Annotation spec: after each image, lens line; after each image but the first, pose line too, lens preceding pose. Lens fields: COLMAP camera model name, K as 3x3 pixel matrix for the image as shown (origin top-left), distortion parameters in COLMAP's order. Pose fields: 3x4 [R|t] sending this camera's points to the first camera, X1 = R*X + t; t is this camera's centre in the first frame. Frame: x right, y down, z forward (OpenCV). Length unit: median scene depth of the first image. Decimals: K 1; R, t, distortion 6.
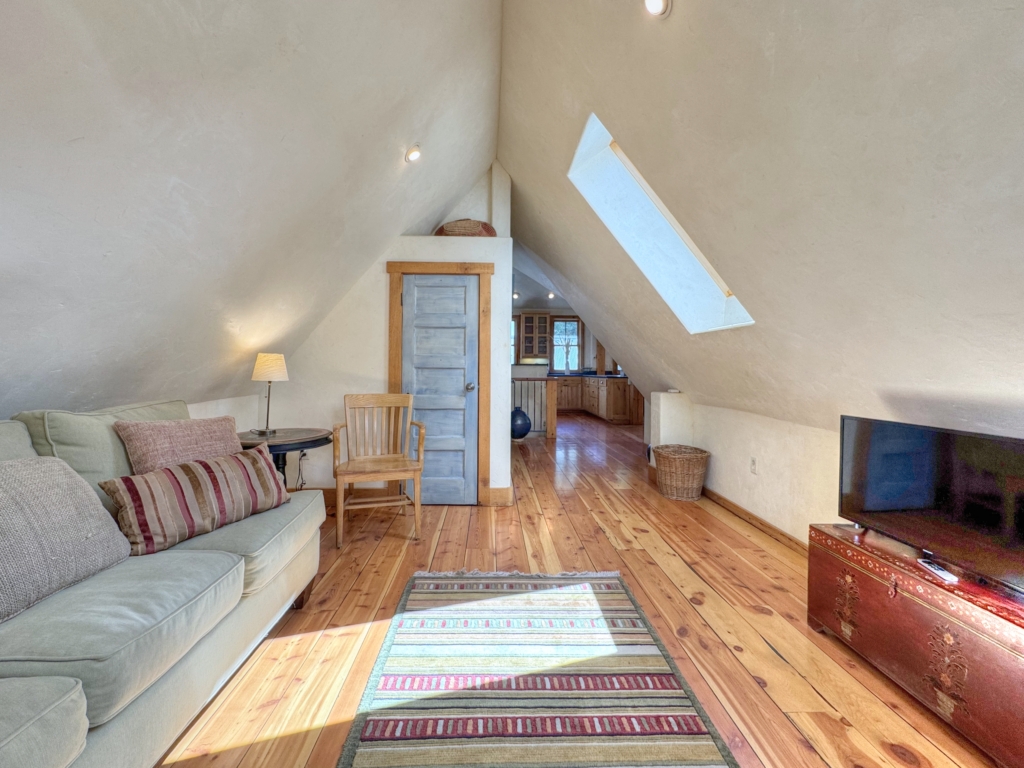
lens RADIAL K [[420.6, 0, 506.3], [0, 420.6, 382.1], [0, 0, 1]] dist [-0.001102, -0.000067]
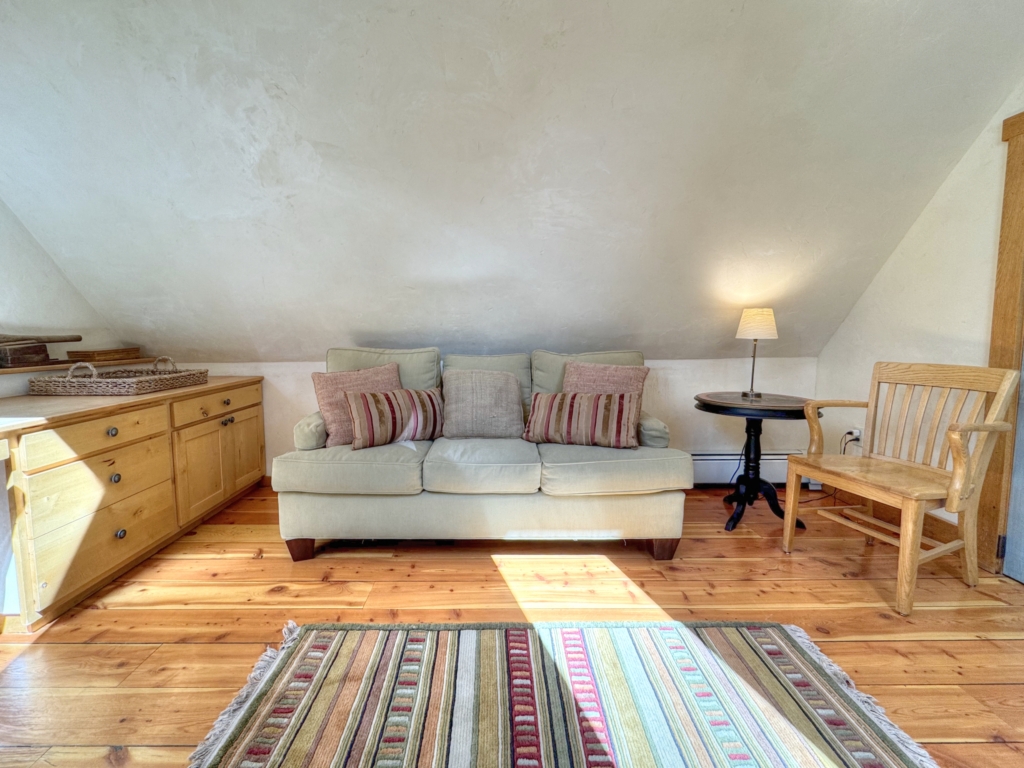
lens RADIAL K [[437.1, 0, 506.0], [0, 437.1, 379.8], [0, 0, 1]] dist [-0.003403, -0.000494]
pose [[-0.034578, 0.097733, -0.994612, 0.552039], [-0.027653, 0.994732, 0.098707, 0.009378], [0.999019, 0.030917, -0.031693, 0.676101]]
